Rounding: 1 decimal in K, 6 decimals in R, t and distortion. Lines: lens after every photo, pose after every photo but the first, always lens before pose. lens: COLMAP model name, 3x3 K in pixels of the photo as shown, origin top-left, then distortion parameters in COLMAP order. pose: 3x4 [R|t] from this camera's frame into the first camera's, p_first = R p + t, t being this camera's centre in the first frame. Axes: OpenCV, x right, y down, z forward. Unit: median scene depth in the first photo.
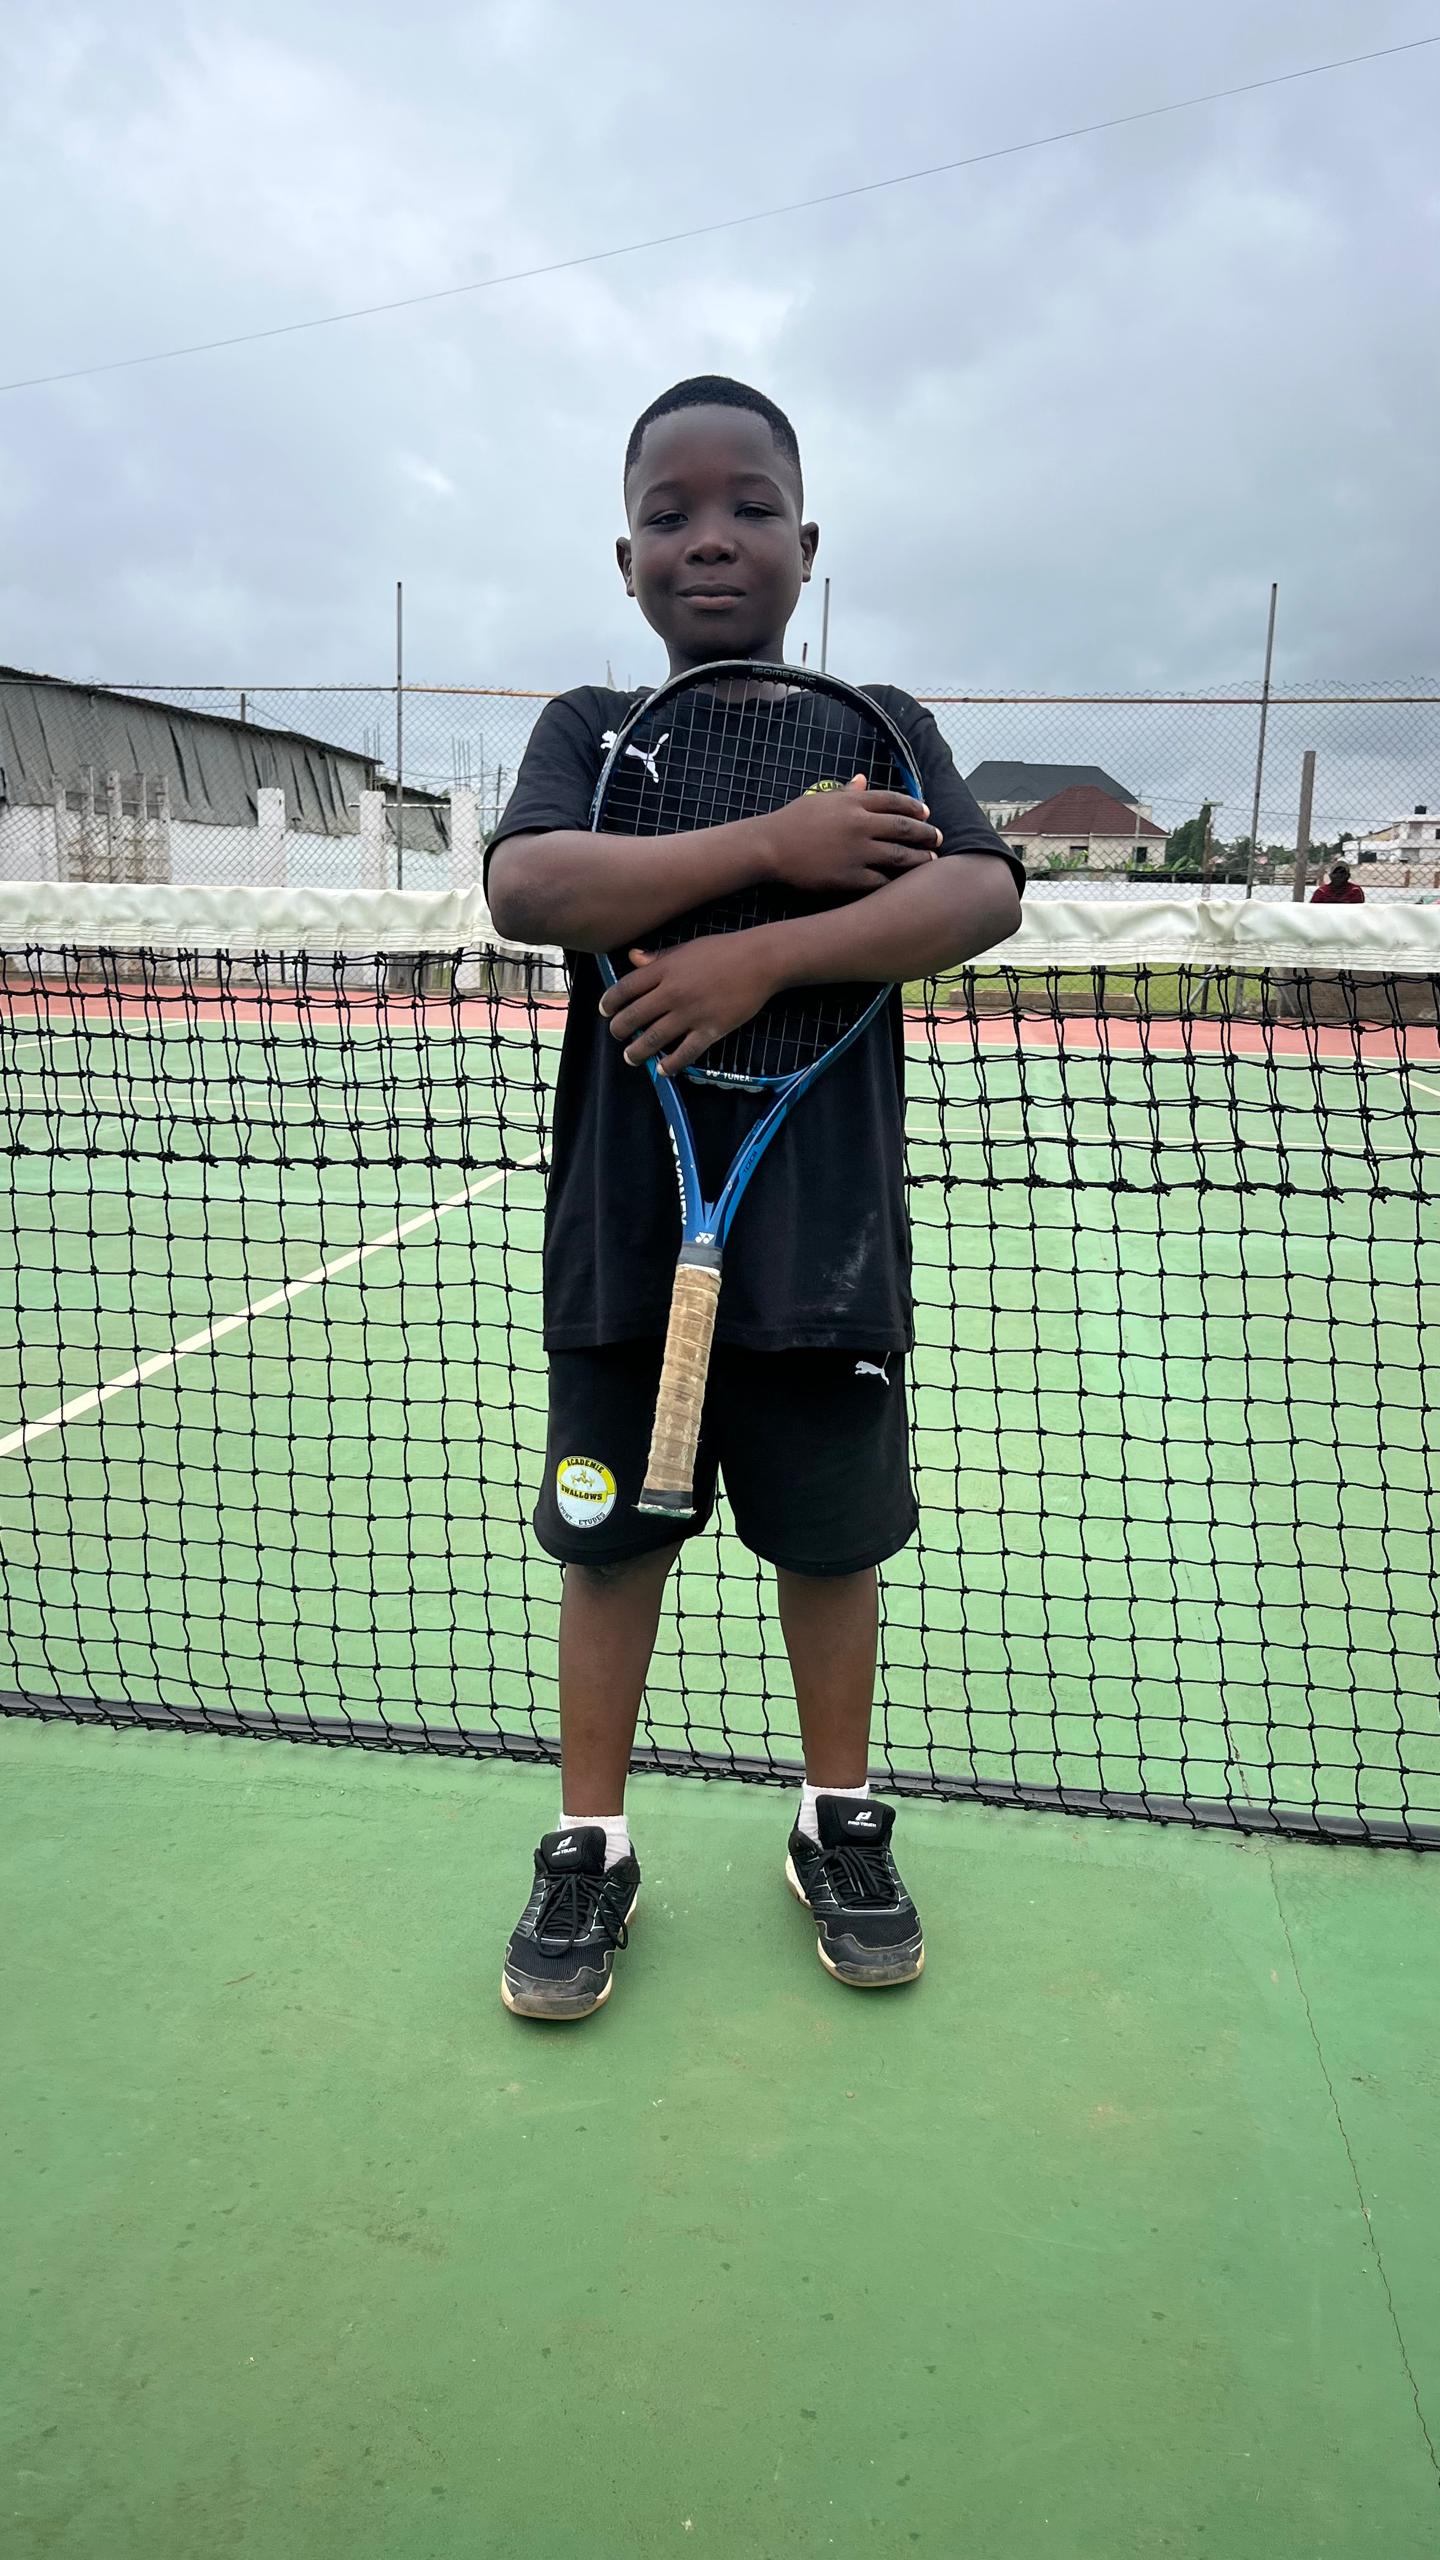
lens RADIAL K [[2005.2, 0, 641.0], [0, 2005.2, 1361.1], [0, 0, 1]] dist [0.023220, 0.000584]
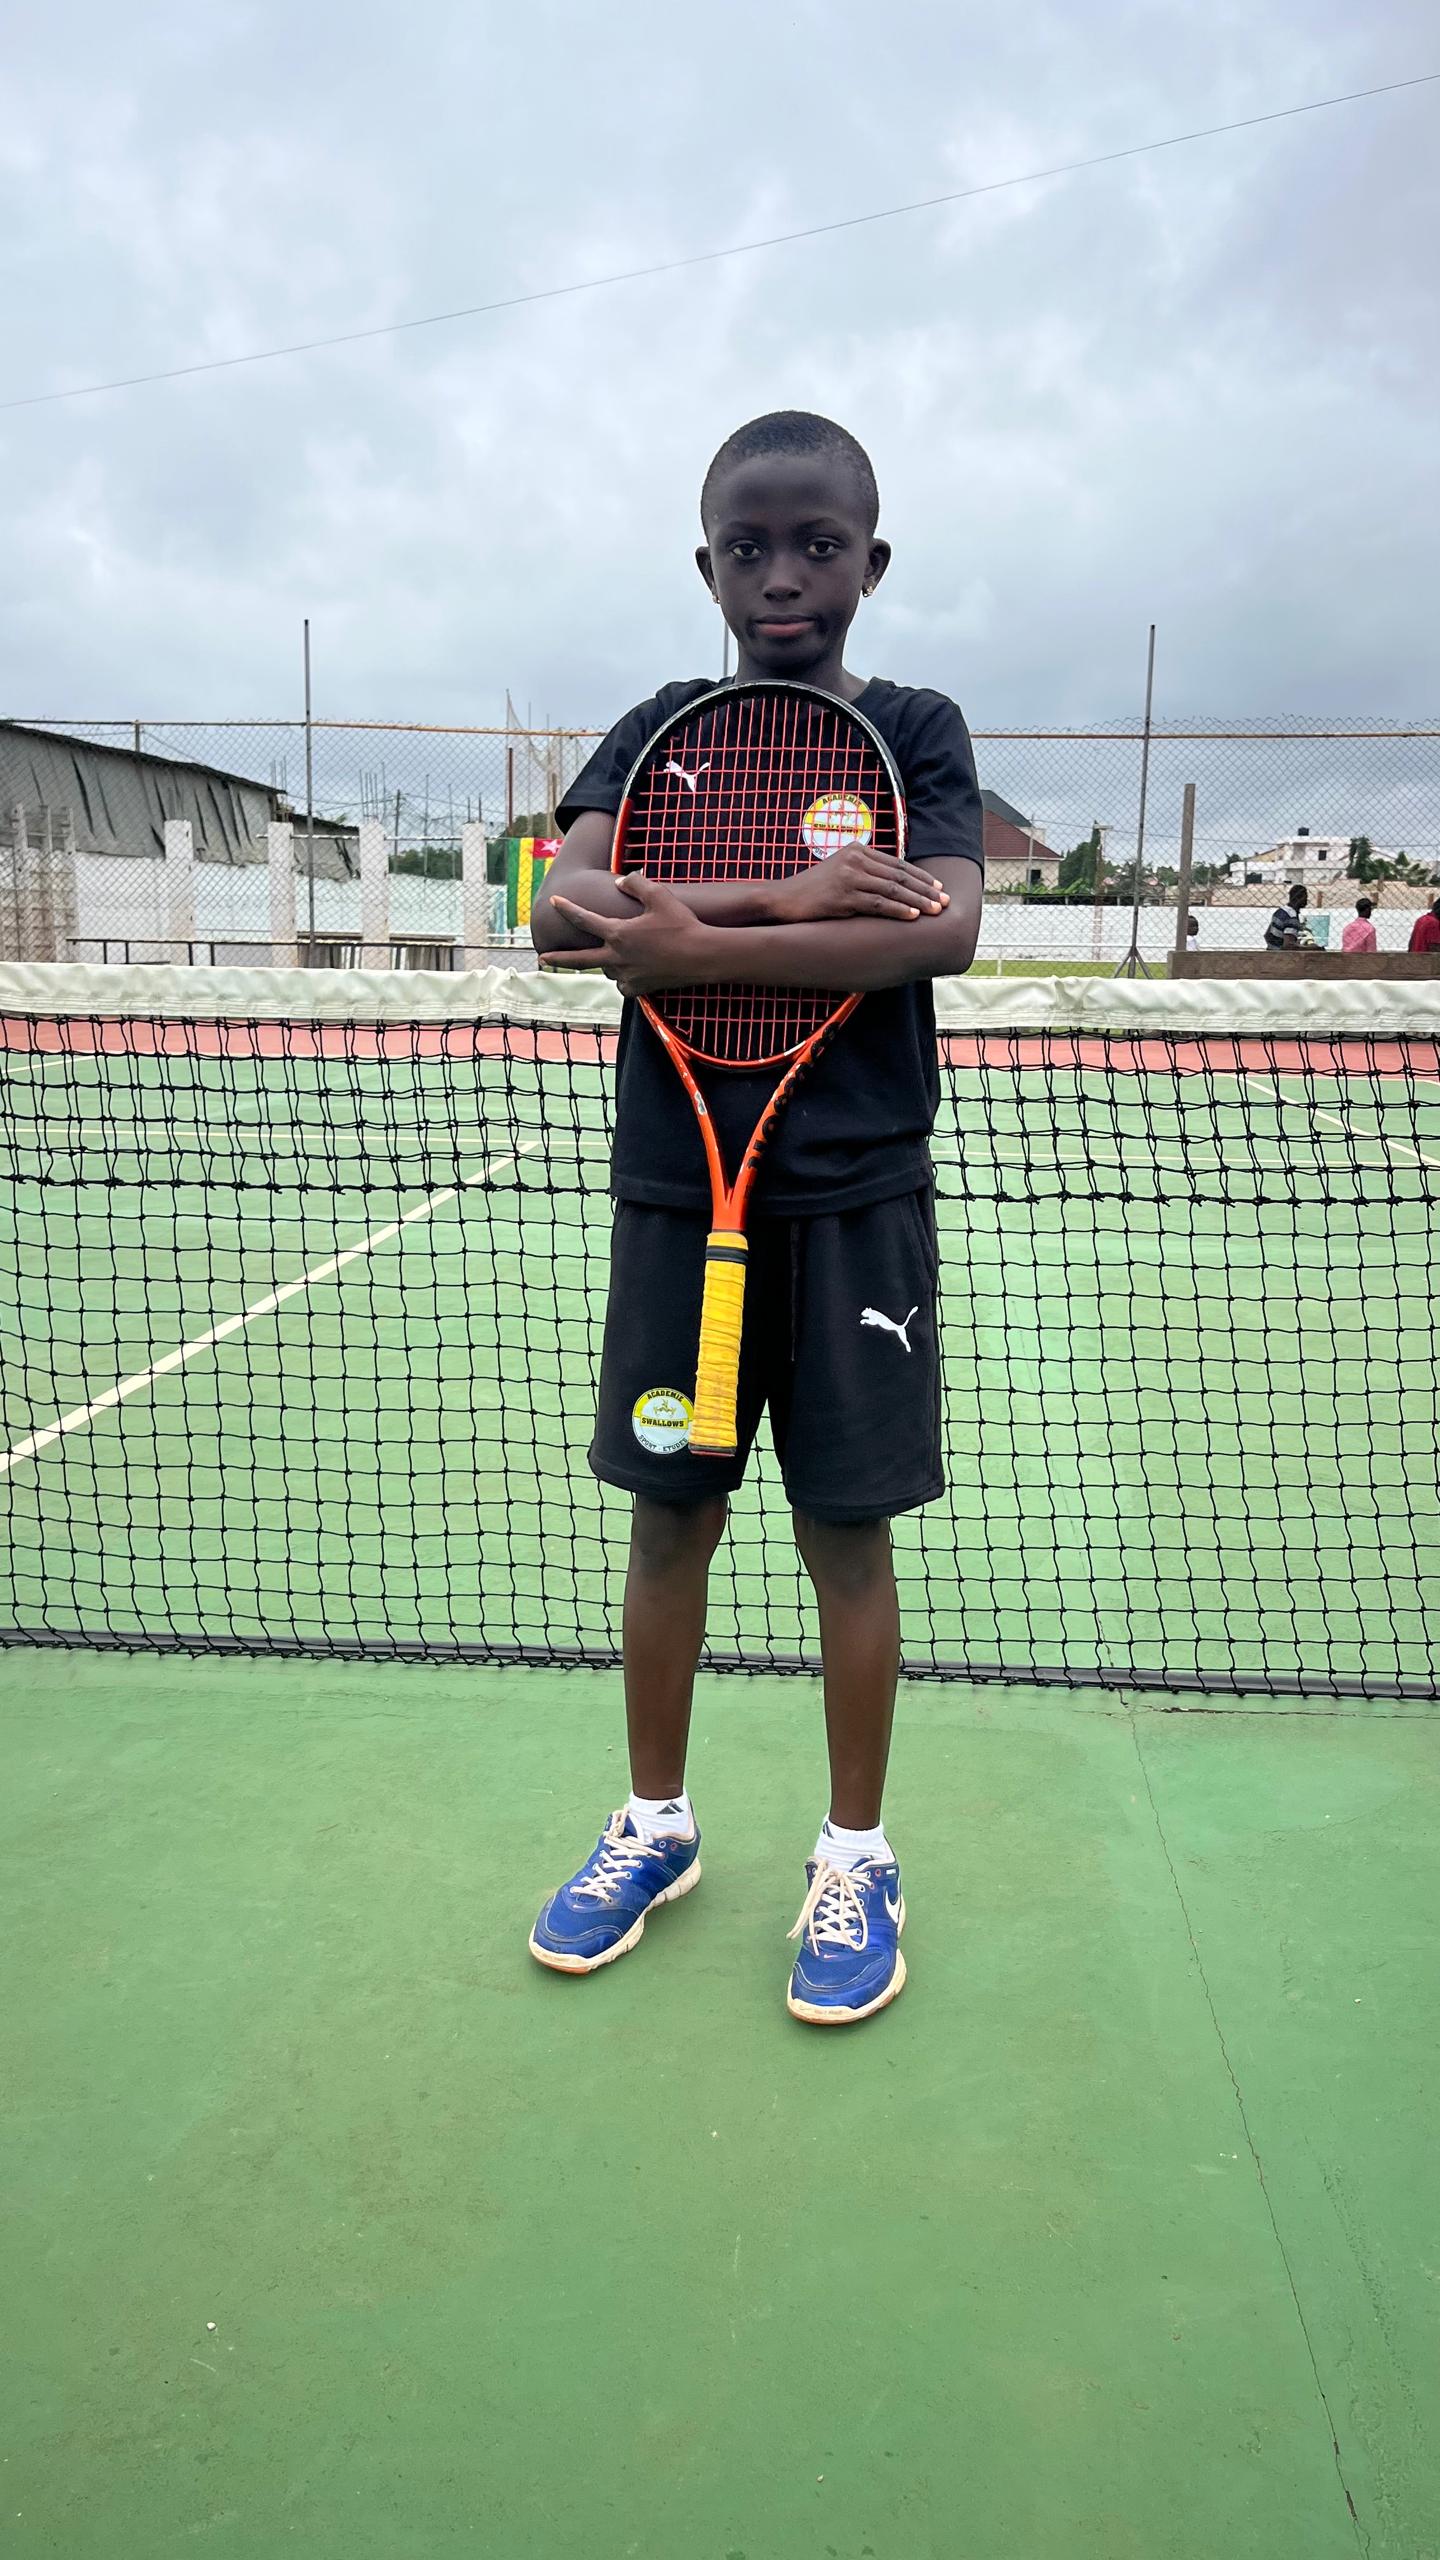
lens RADIAL K [[2048.4, 0, 667.8], [0, 2048.4, 1290.8], [0, 0, 1]] dist [0.085893, -0.120345]
pose [[0.998306, -0.017367, 0.055537, -0.045695], [0.020090, 0.998604, -0.048853, 0.030000], [-0.054611, 0.049886, 0.997261, -0.272938]]
